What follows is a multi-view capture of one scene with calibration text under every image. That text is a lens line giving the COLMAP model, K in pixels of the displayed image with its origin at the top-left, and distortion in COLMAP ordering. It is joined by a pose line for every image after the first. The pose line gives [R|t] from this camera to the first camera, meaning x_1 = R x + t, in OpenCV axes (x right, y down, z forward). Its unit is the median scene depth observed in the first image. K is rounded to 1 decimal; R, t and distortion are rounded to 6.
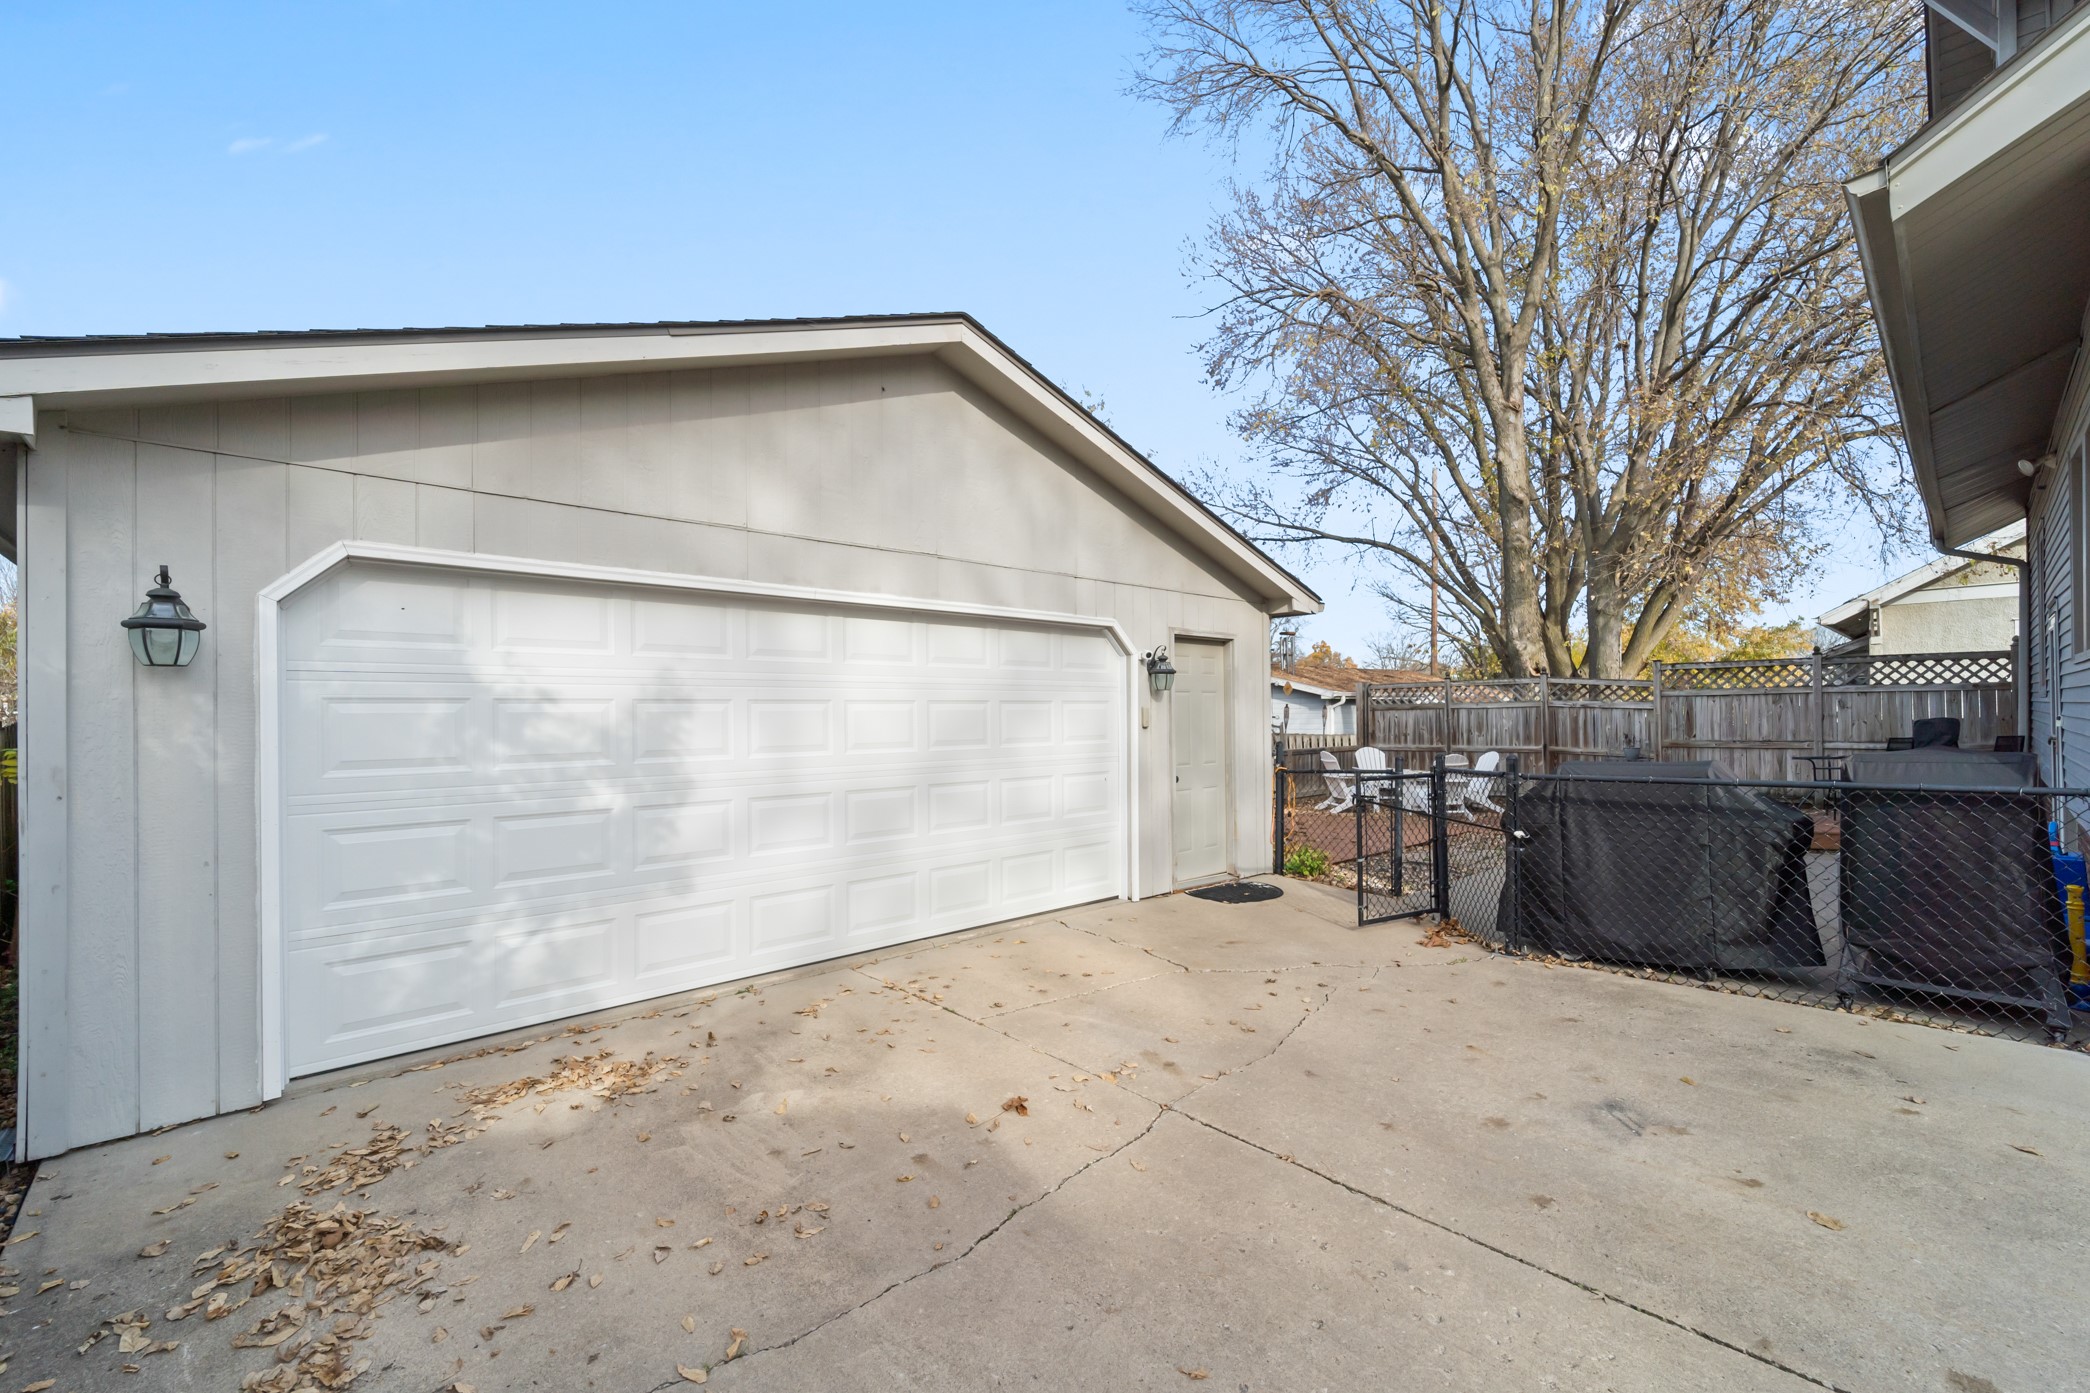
lens RADIAL K [[858.0, 0, 1039.6], [0, 858.0, 708.3], [0, 0, 1]] dist [-0.001974, -0.000540]
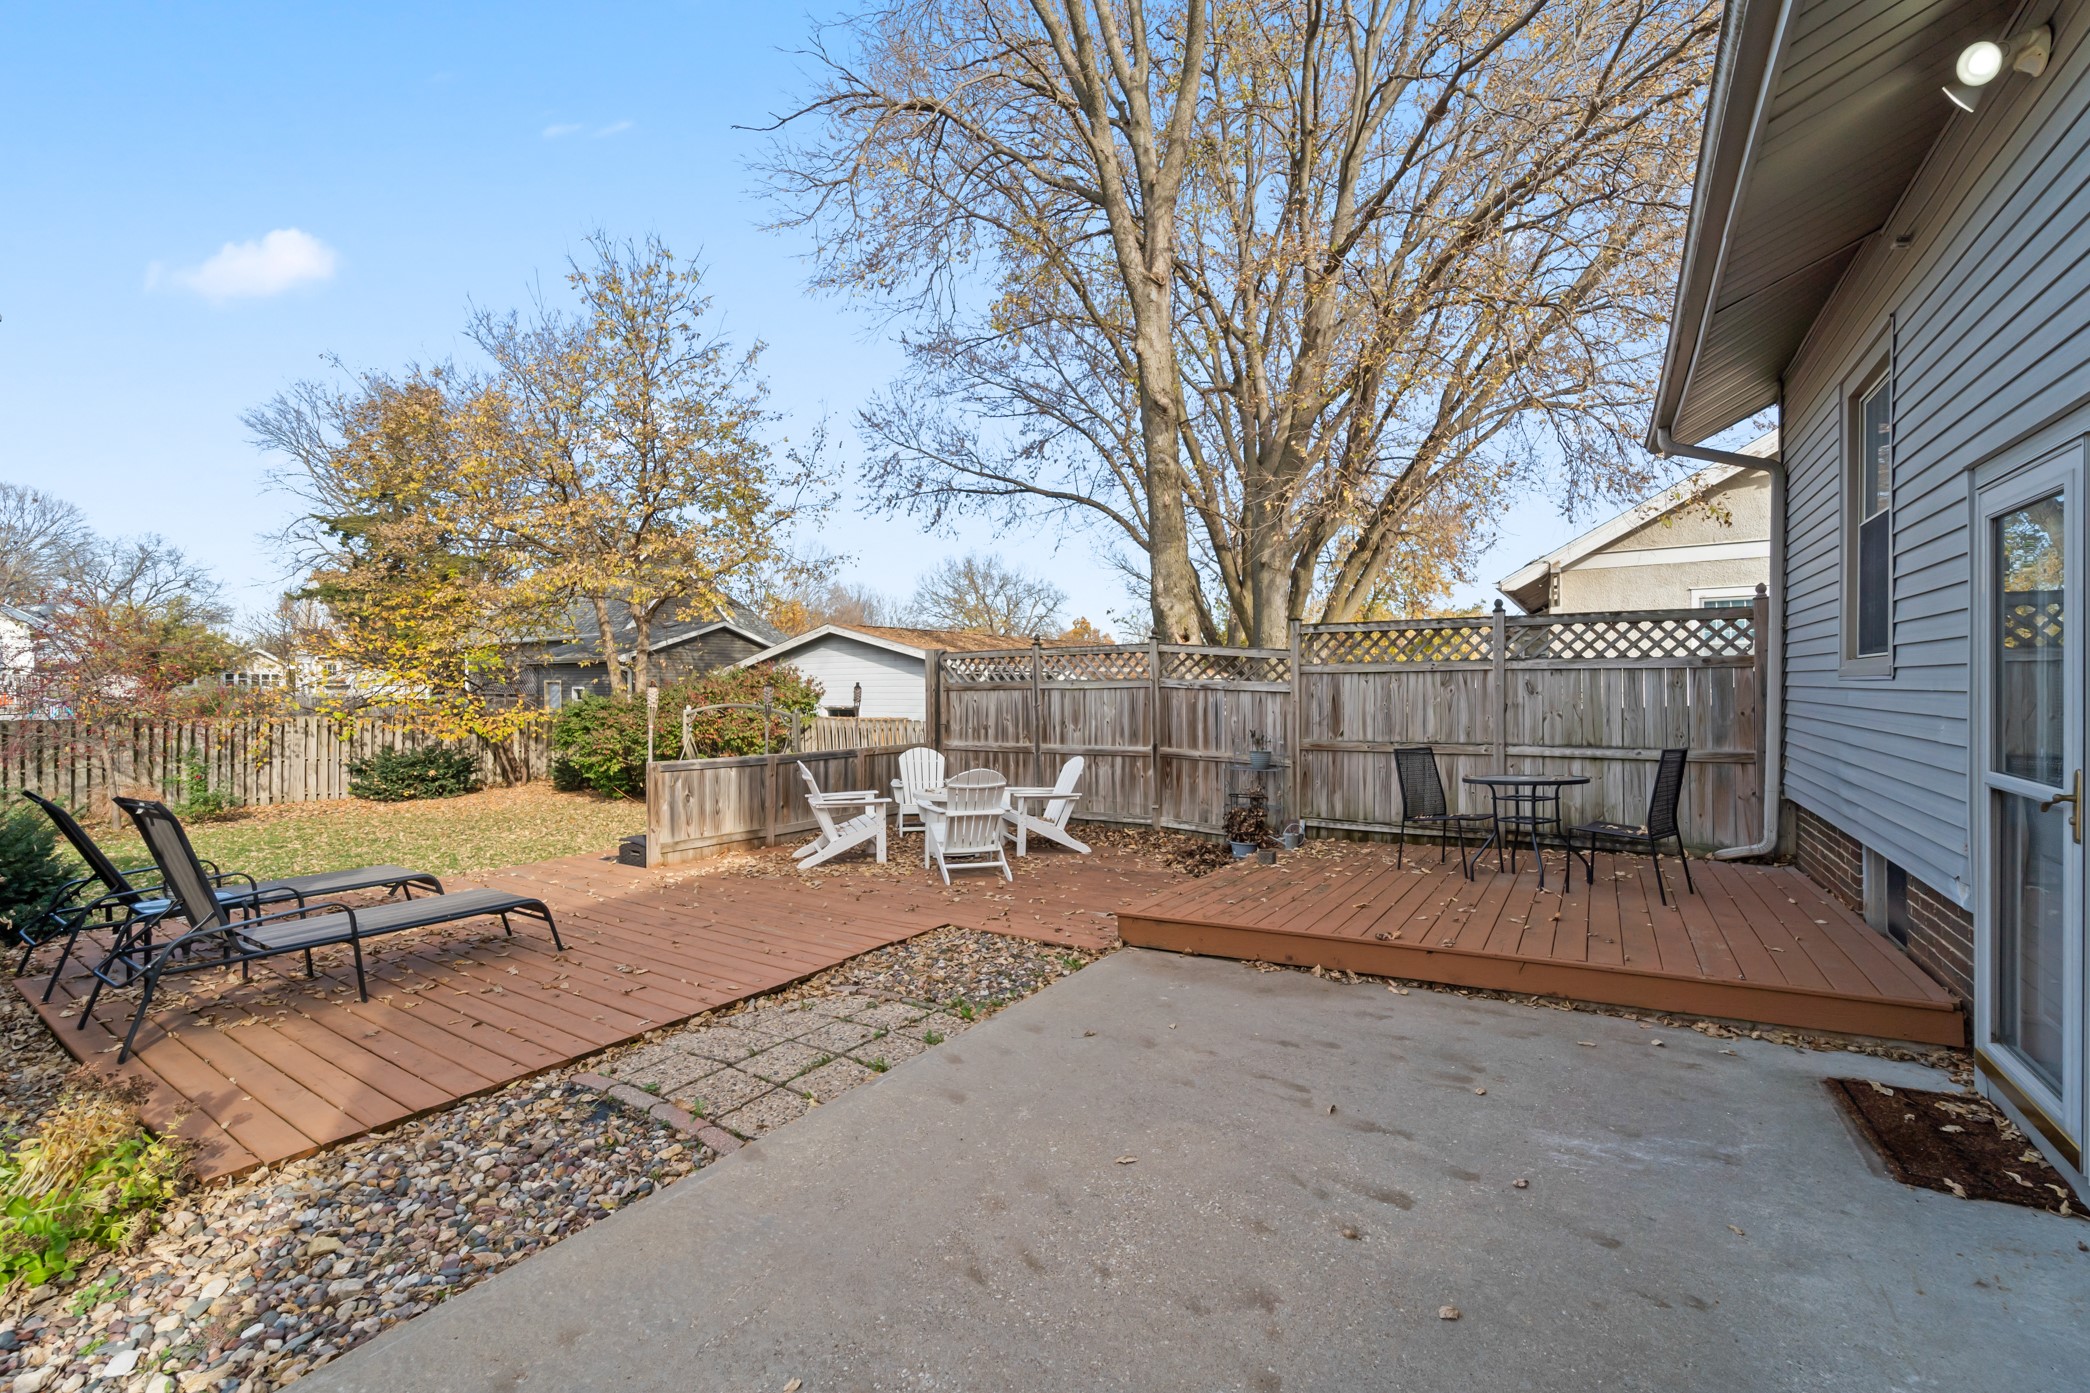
lens RADIAL K [[870.9, 0, 1039.9], [0, 870.9, 689.5], [0, 0, 1]] dist [0.002021, 0.000104]
pose [[0.967442, 0.004624, 0.253050, 0.327063], [-0.006644, 0.999953, 0.007126, -0.004653], [-0.253005, -0.008576, 0.967427, 0.362912]]
